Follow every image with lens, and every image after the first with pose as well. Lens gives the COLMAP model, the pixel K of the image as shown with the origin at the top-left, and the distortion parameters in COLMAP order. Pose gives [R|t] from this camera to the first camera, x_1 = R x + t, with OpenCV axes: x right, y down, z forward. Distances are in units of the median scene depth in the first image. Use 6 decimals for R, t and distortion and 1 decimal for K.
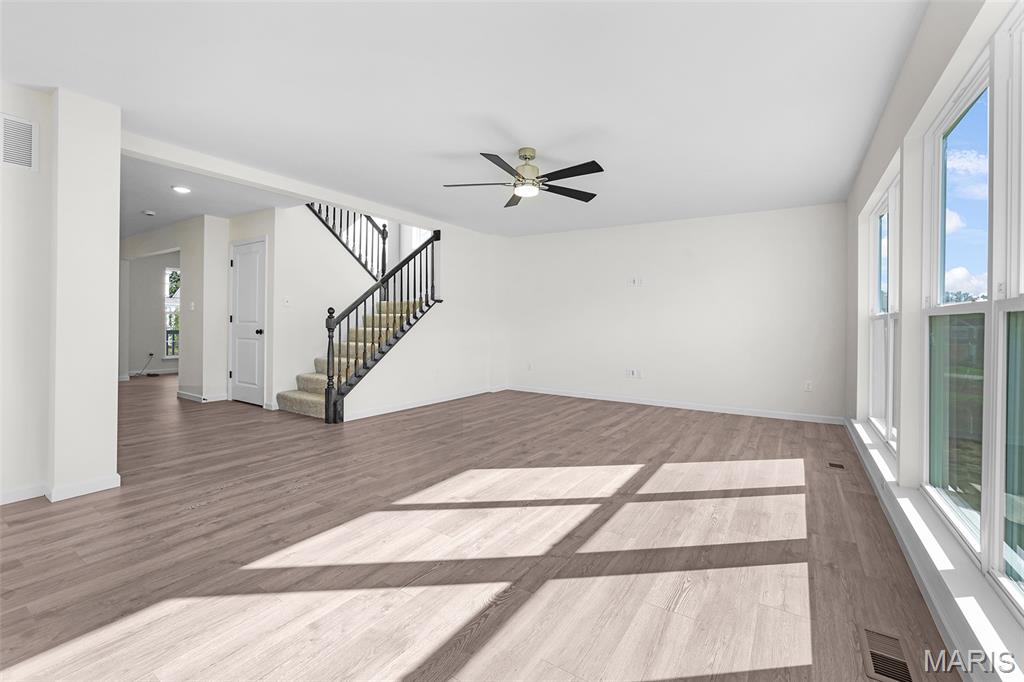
lens RADIAL K [[444.1, 0, 506.3], [0, 444.1, 333.1], [0, 0, 1]] dist [-0.046349, 0.018529]
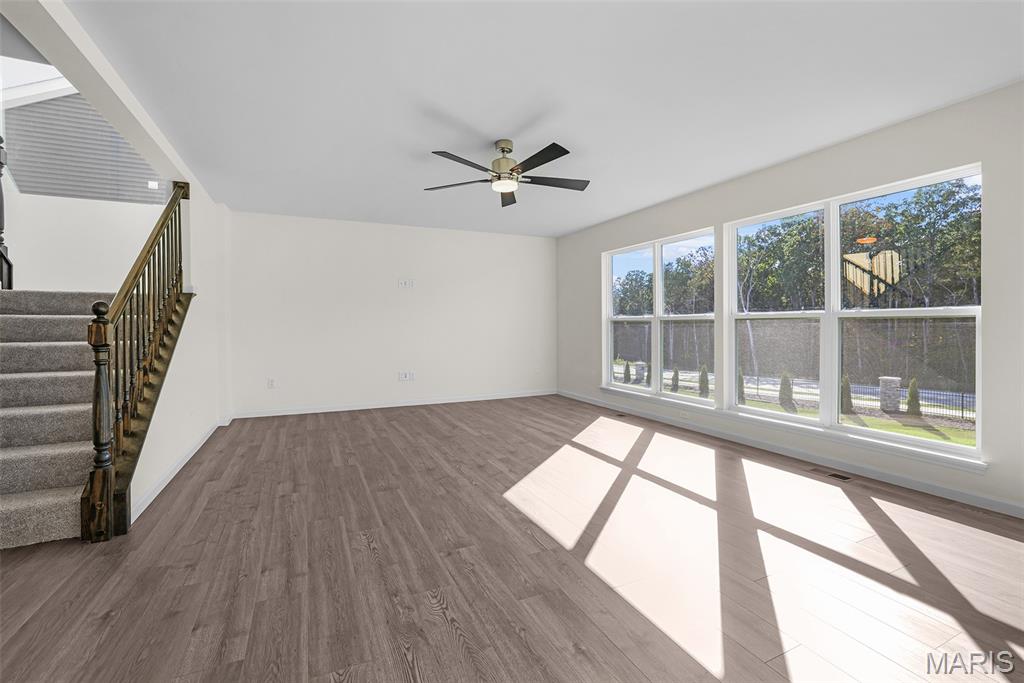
lens RADIAL K [[444.1, 0, 506.3], [0, 444.1, 333.6], [0, 0, 1]] dist [-0.046349, 0.018529]
pose [[0.531703, -0.029610, 0.846413, -0.719502], [0.035069, 0.999301, 0.012929, -0.016078], [-0.846204, 0.022808, 0.532370, 0.477165]]
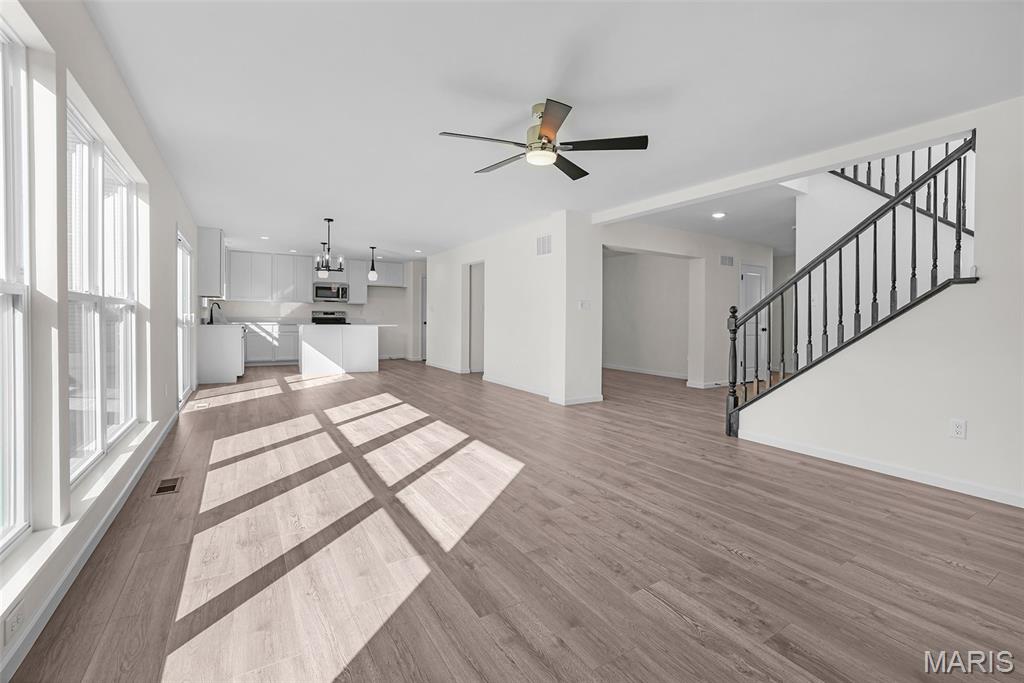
lens RADIAL K [[445.2, 0, 510.6], [0, 445.2, 328.4], [0, 0, 1]] dist [0.001378, -0.000034]
pose [[-0.426144, 0.003036, -0.904650, 0.793178], [-0.031671, 0.999331, 0.018272, -0.019043], [0.904101, 0.036438, -0.425763, 1.252760]]
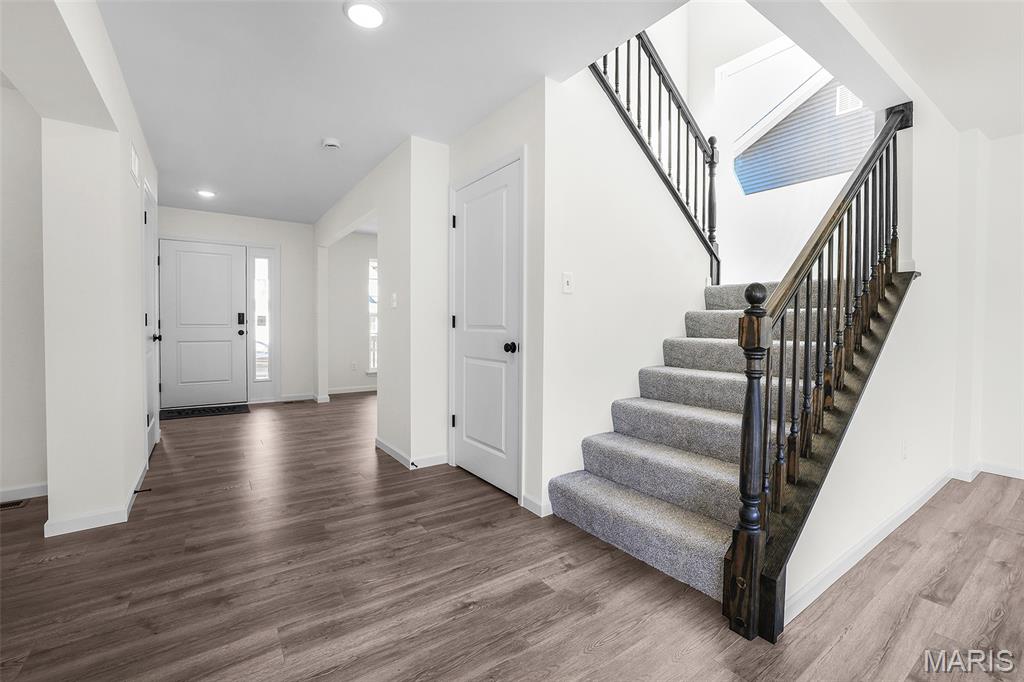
lens RADIAL K [[444.1, 0, 506.3], [0, 444.1, 333.1], [0, 0, 1]] dist [-0.046349, 0.018529]
pose [[0.930993, 0.001460, -0.365035, -0.579443], [-0.004846, 0.999953, -0.008359, -0.021863], [0.365006, 0.009551, 0.930956, 0.806294]]
